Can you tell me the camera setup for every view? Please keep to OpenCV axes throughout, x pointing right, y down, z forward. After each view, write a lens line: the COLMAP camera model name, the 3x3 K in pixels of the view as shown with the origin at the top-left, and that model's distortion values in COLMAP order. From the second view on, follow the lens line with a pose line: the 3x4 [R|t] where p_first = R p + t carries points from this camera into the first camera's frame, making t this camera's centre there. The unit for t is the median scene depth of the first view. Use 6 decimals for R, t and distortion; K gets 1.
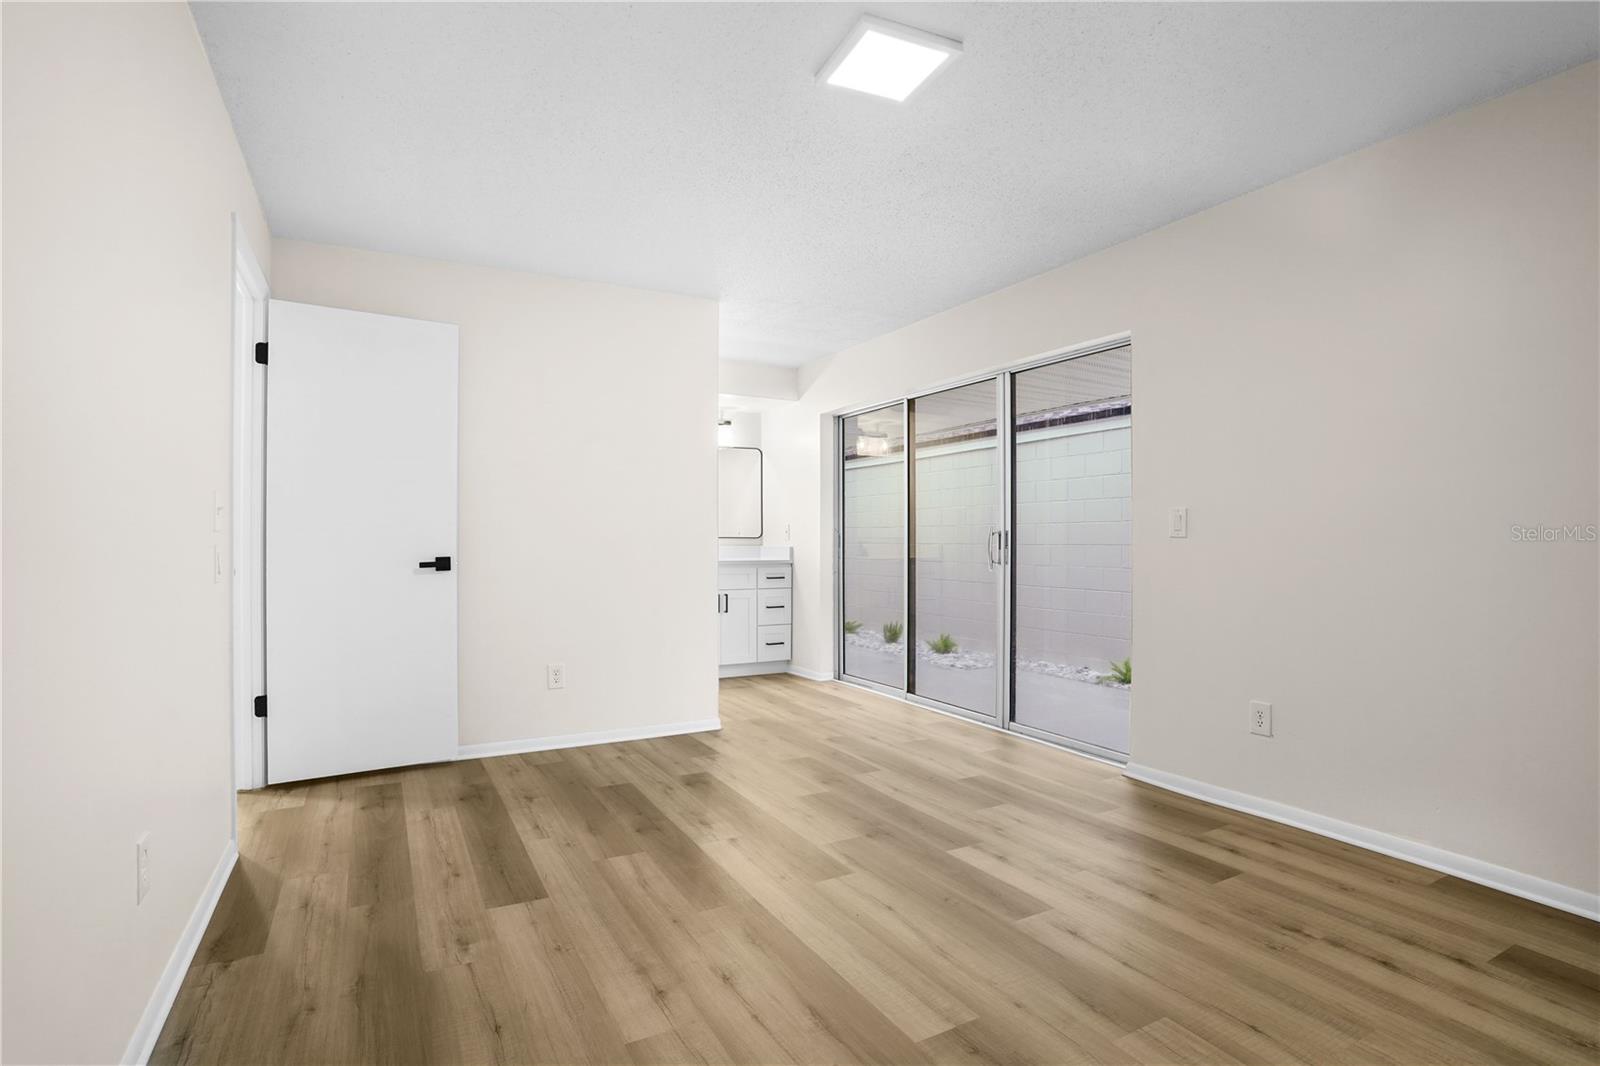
lens RADIAL K [[784.1, 0, 799.9], [0, 784.1, 537.9], [0, 0, 1]] dist [-0.083502, 0.039031]
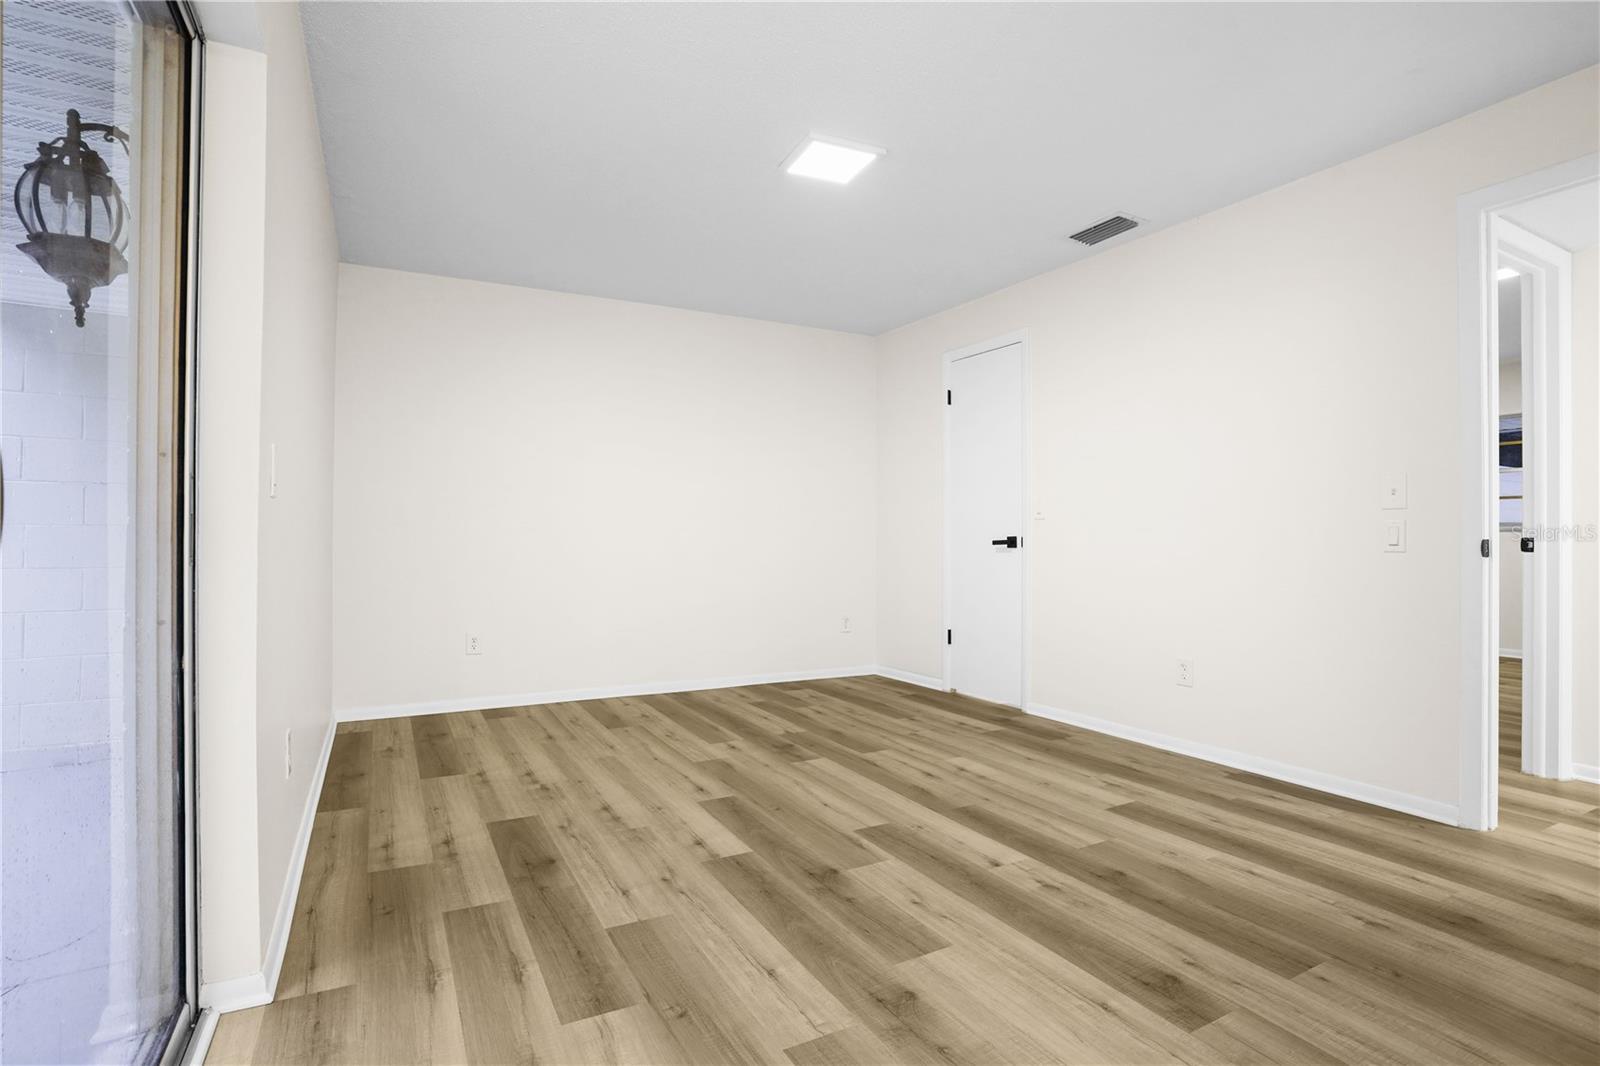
lens RADIAL K [[784.1, 0, 799.9], [0, 784.1, 537.9], [0, 0, 1]] dist [-0.083502, 0.039031]
pose [[-0.999979, -0.003517, 0.005429, 0.140053], [-0.003517, 0.999994, 0.000094, 0.037045], [-0.005429, 0.000075, -0.999985, 2.077357]]
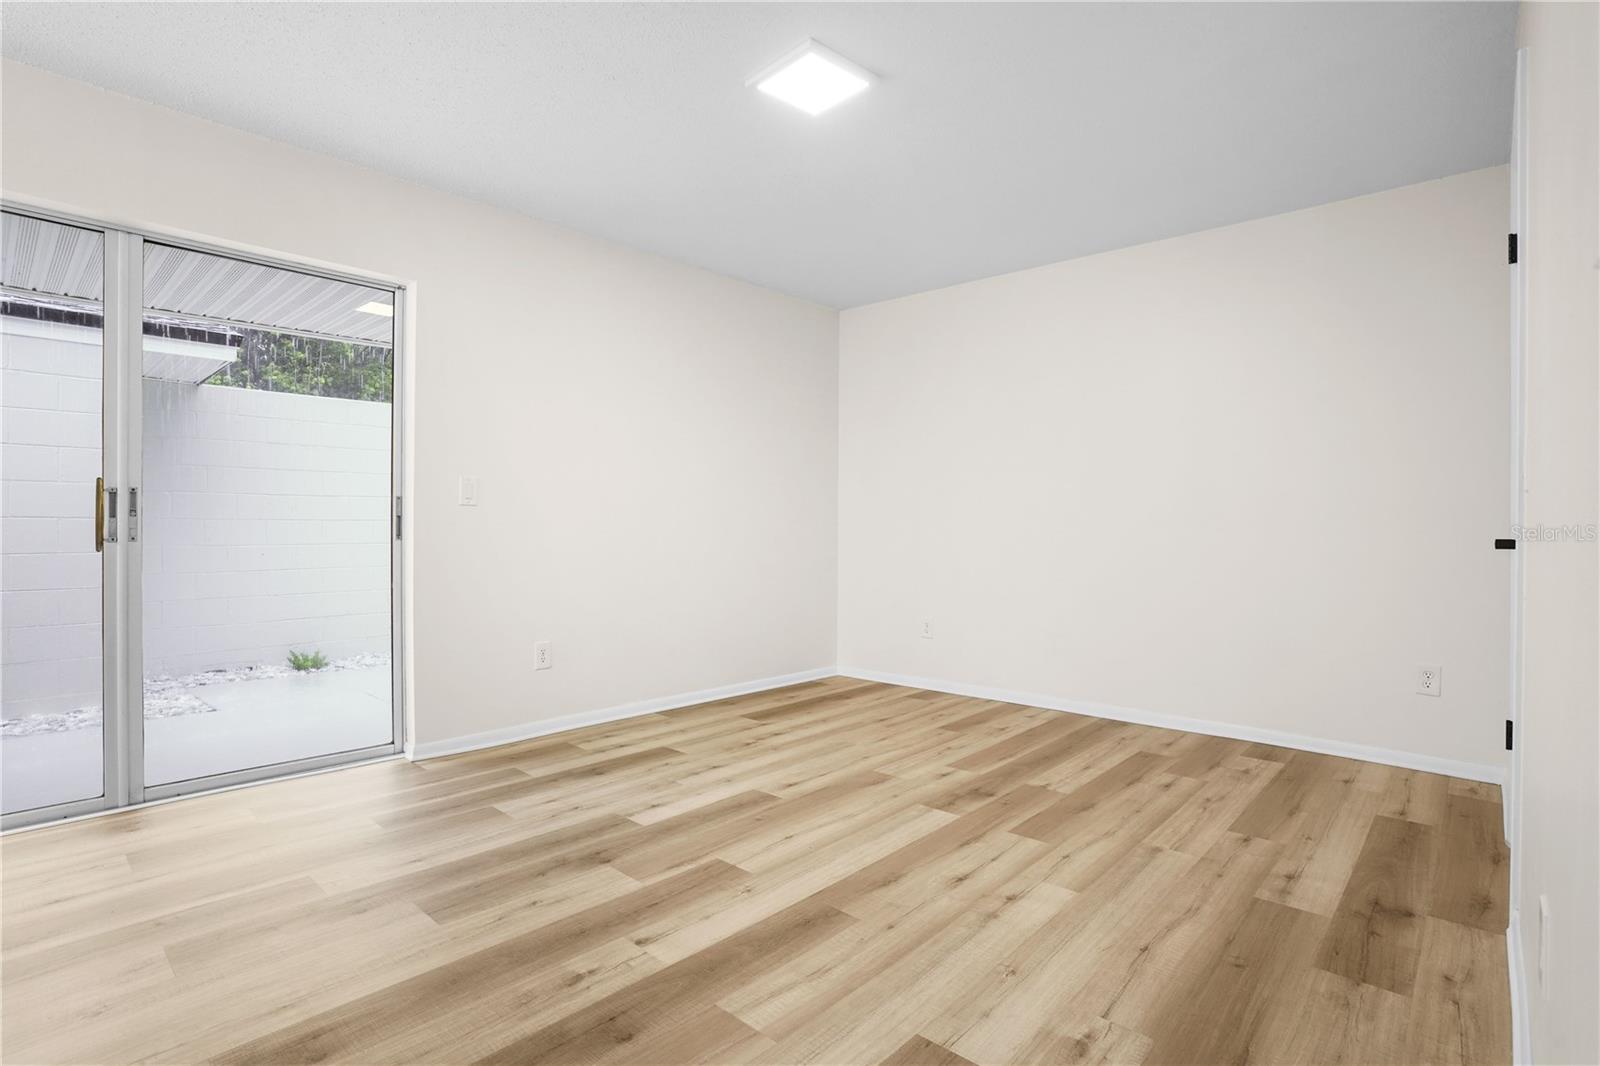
lens RADIAL K [[784.1, 0, 799.9], [0, 784.1, 537.9], [0, 0, 1]] dist [-0.083502, 0.039031]
pose [[-0.320395, -0.015508, 0.947157, -0.847040], [-0.007899, 0.999875, 0.013699, 0.034563], [-0.947251, -0.003093, -0.320477, 1.220576]]
